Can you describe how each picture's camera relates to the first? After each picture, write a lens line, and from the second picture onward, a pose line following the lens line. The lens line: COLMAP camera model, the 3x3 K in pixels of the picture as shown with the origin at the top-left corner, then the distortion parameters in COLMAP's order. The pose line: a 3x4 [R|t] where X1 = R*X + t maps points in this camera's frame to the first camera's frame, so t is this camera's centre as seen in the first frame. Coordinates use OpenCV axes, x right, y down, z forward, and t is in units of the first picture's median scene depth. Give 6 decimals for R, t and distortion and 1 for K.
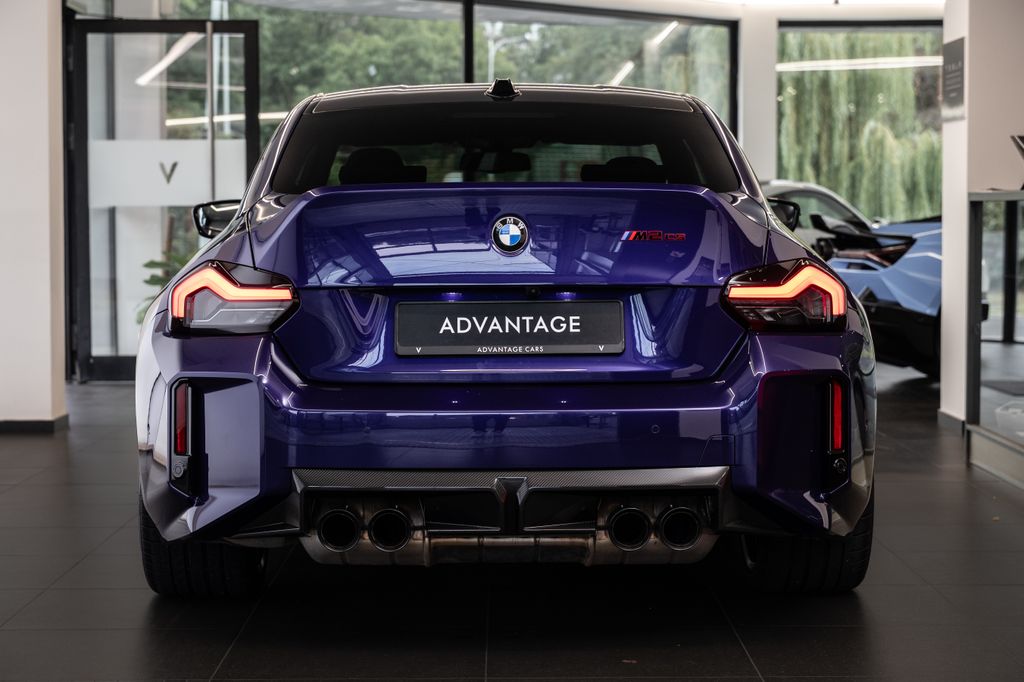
lens RADIAL K [[2036.6, 0, 511.8], [0, 2036.6, 338.4], [0, 0, 1]] dist [0.346092, 0.000000]
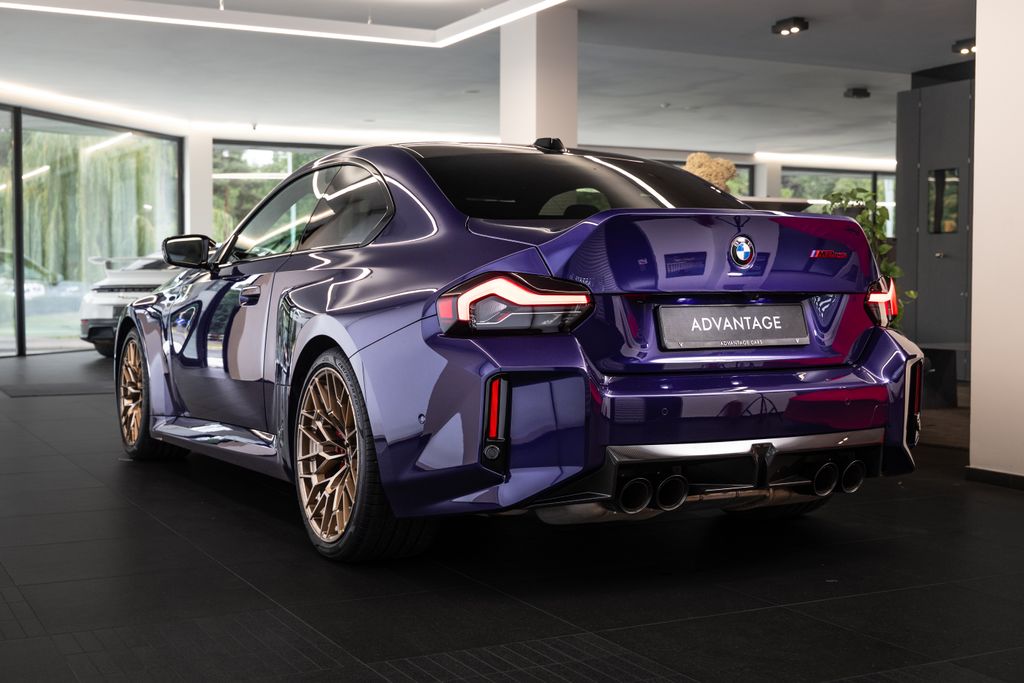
lens RADIAL K [[1288.9, 0, 512.1], [0, 1288.9, 345.6], [0, 0, 1]] dist [0.146823, 0.000000]
pose [[0.900745, -0.015571, 0.434070, -0.475016], [0.018475, 0.999826, -0.002473, 0.006461], [-0.433956, 0.010247, 0.900876, 0.337646]]
